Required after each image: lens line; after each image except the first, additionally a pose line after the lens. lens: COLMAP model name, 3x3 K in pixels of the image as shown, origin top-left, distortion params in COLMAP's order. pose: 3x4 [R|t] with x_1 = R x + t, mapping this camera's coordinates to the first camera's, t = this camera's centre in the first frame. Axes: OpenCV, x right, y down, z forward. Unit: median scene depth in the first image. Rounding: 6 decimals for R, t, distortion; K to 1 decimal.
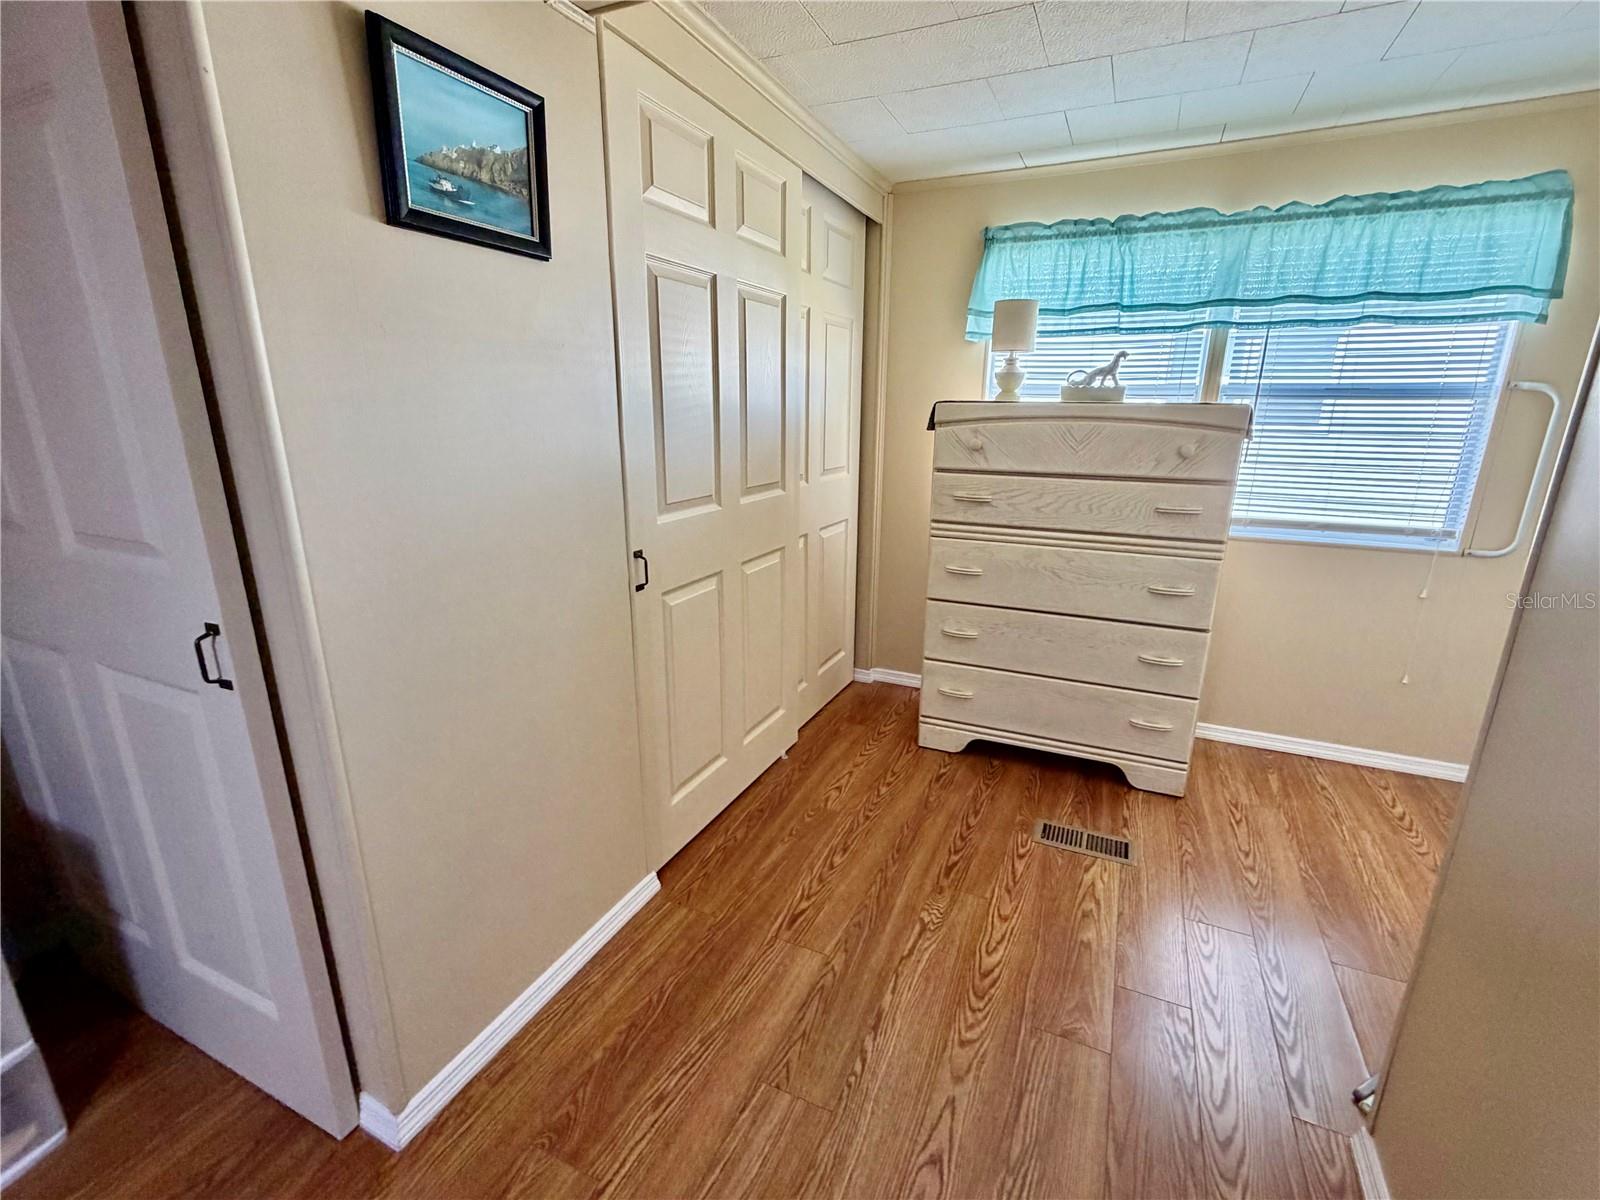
lens RADIAL K [[710.8, 0, 798.5], [0, 710.8, 602.6], [0, 0, 1]] dist [-0.001638, -0.000385]
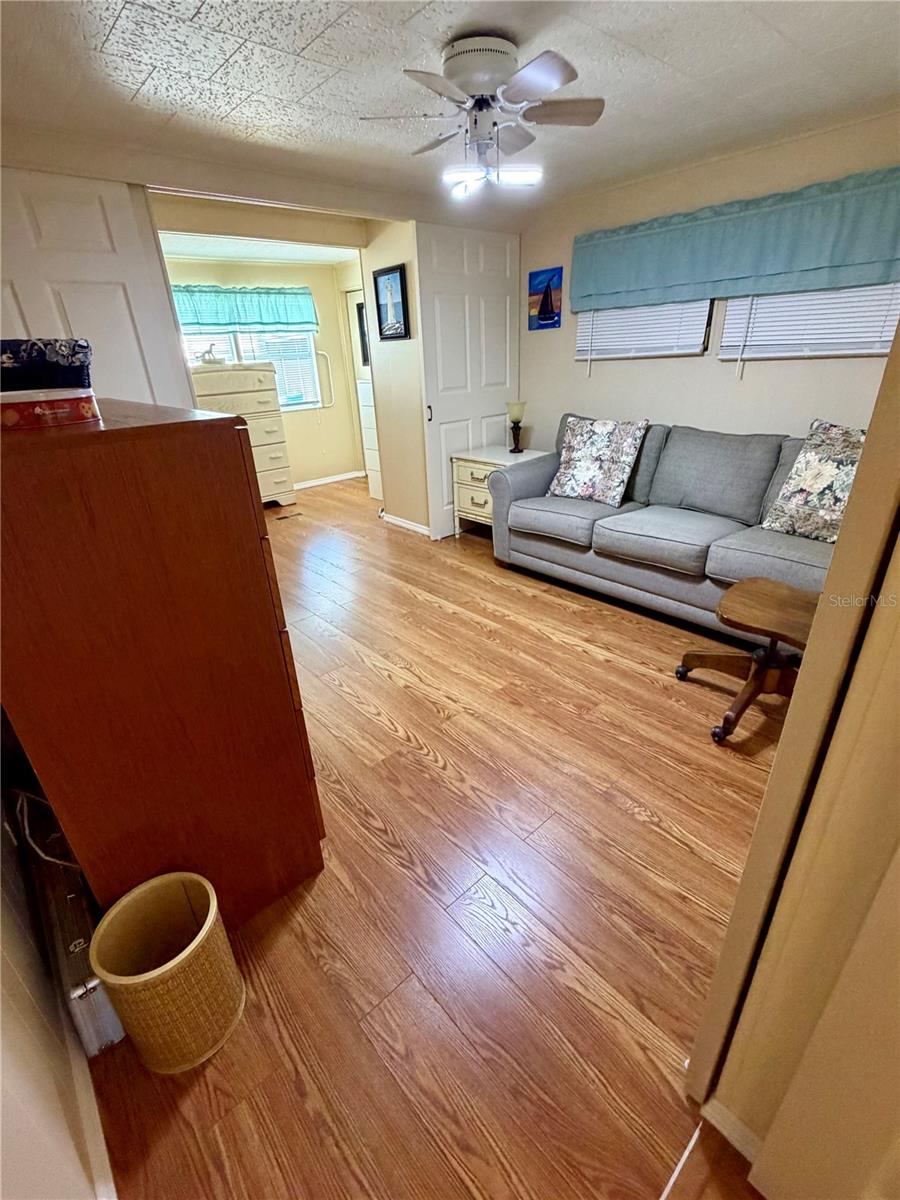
lens RADIAL K [[533.1, 0, 450.2], [0, 533.1, 600.1], [0, 0, 1]] dist [-0.001638, -0.000385]
pose [[0.396295, -0.414690, 0.819135, -1.193074], [0.294402, 0.902469, 0.314447, 0.132819], [-0.869642, 0.116541, 0.479730, -0.570641]]
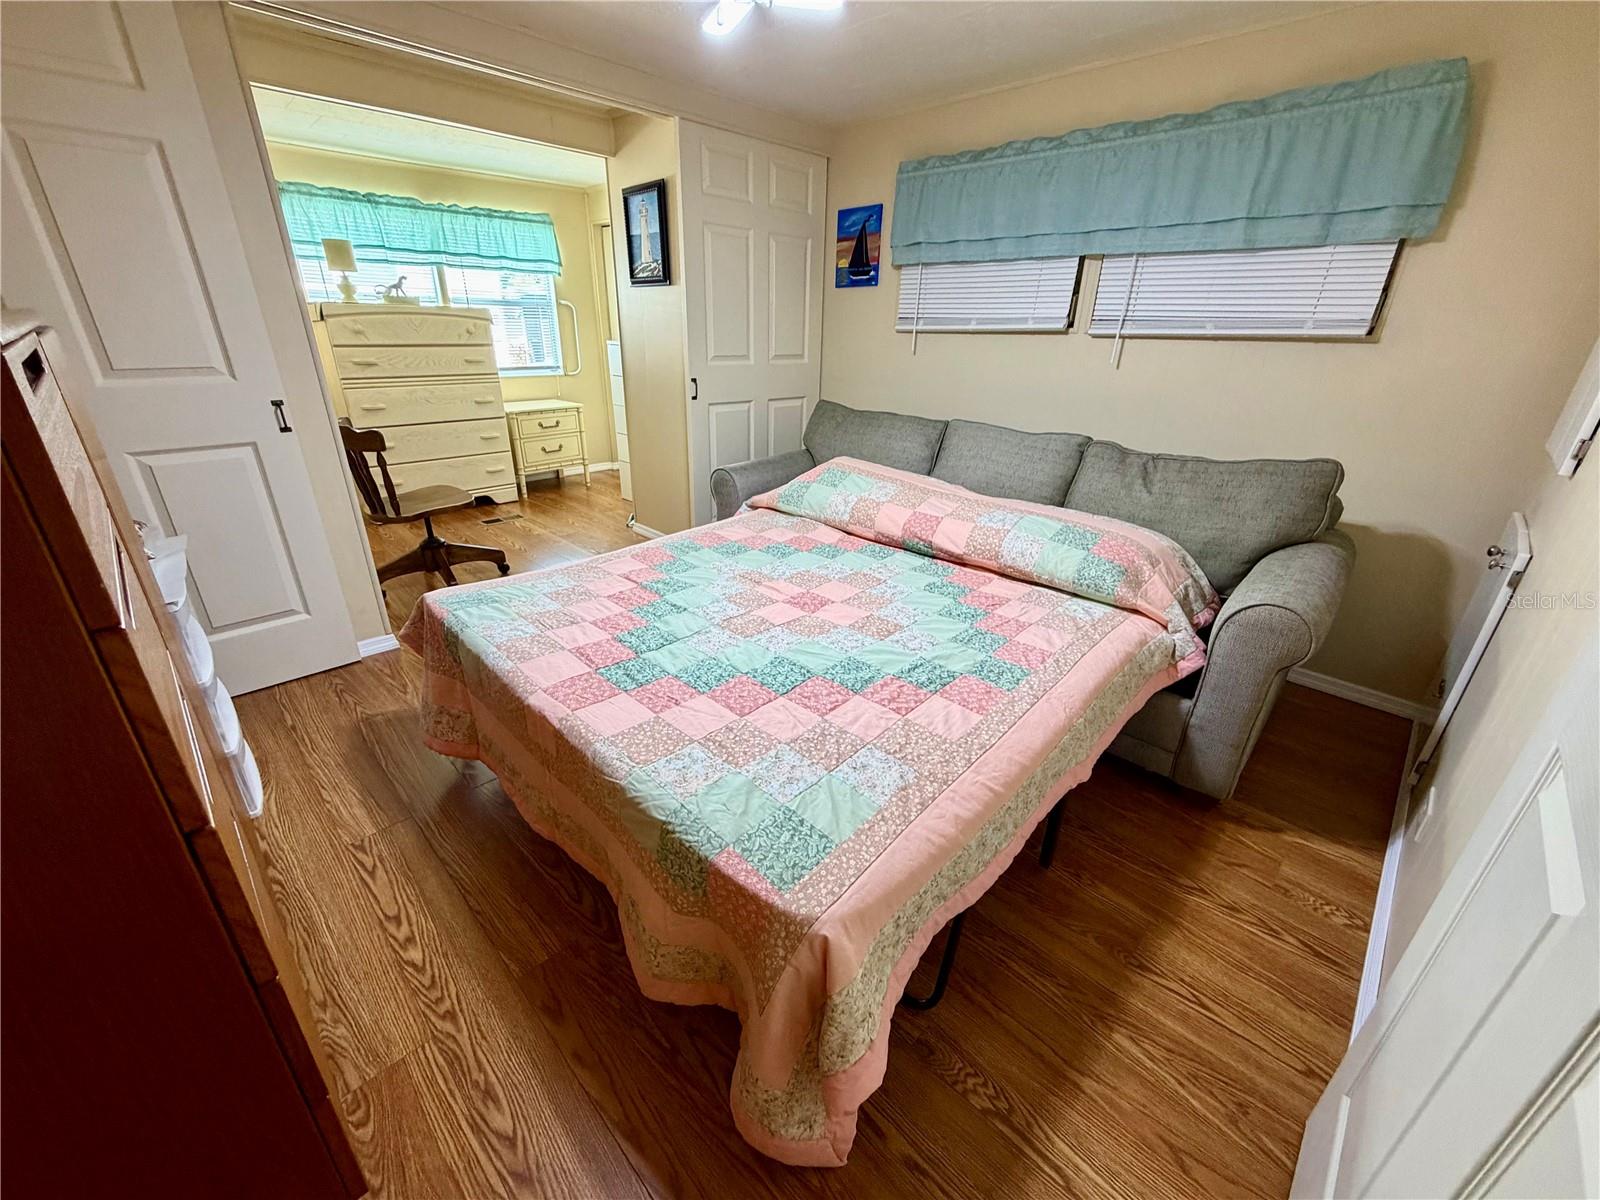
lens RADIAL K [[636.9, 0, 797.1], [0, 636.9, 599.9], [0, 0, 1]] dist [-0.000827, 0.000154]
pose [[0.341830, -0.373953, 0.862155, -0.960622], [0.236045, 0.922173, 0.306398, 0.161134], [-0.909635, 0.098771, 0.403496, -0.526531]]
